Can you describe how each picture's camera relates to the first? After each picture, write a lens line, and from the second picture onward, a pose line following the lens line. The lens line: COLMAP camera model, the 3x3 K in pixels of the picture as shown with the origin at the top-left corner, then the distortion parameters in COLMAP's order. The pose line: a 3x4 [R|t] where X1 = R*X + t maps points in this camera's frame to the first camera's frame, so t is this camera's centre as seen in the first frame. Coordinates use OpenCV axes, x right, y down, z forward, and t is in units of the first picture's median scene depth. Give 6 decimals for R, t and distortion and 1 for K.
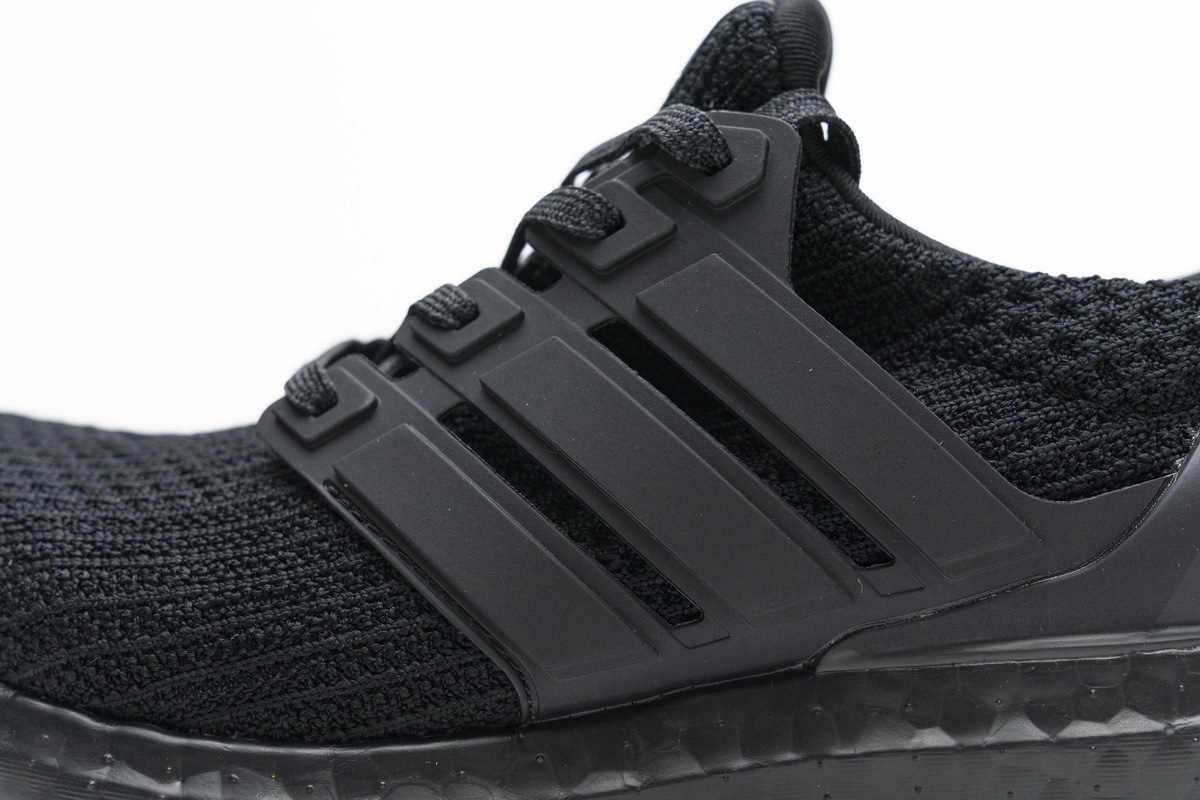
lens RADIAL K [[2236.6, 0, 600.0], [0, 2236.6, 400.0], [0, 0, 1]] dist [-0.022556, 0.041711]
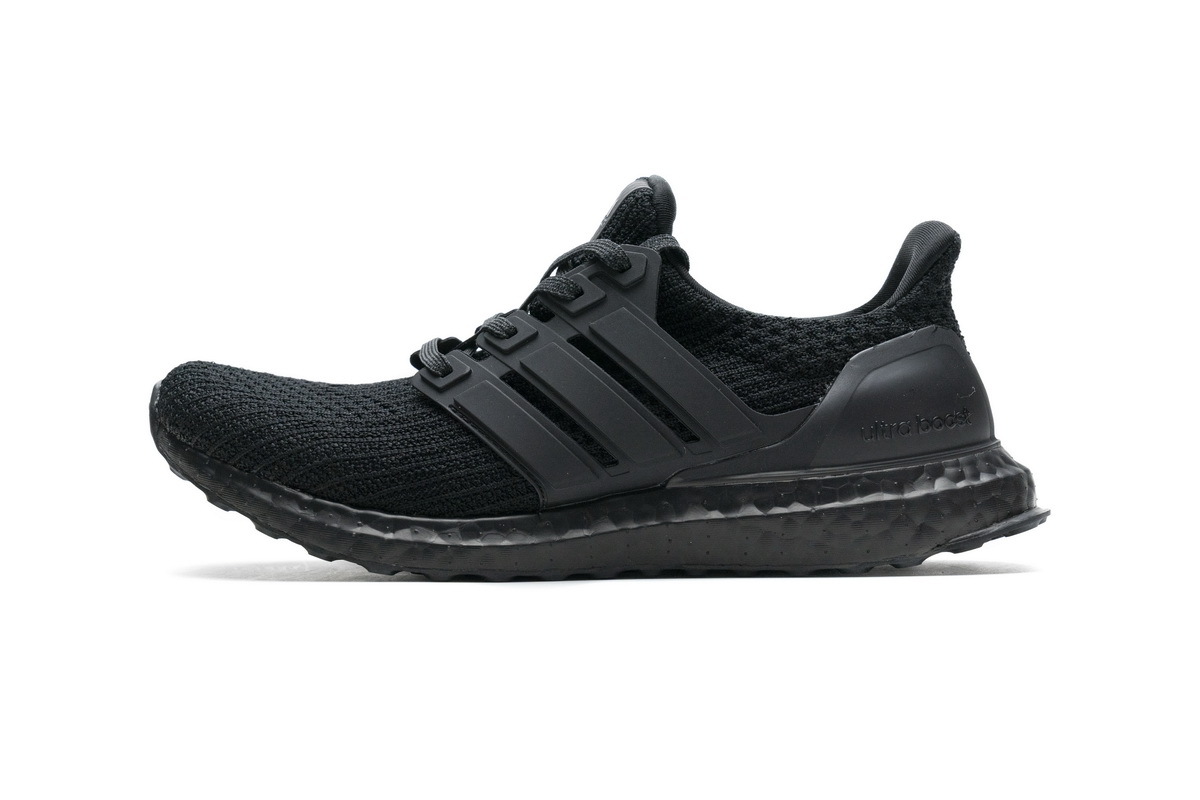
lens RADIAL K [[2417.9, 0, 600.0], [0, 2417.9, 400.0], [0, 0, 1]] dist [-0.006873, -0.046298]
pose [[0.997257, 0.007815, 0.073609, -0.156673], [-0.008500, 0.999923, 0.009000, 0.008221], [-0.073533, -0.009601, 0.997247, -1.495771]]
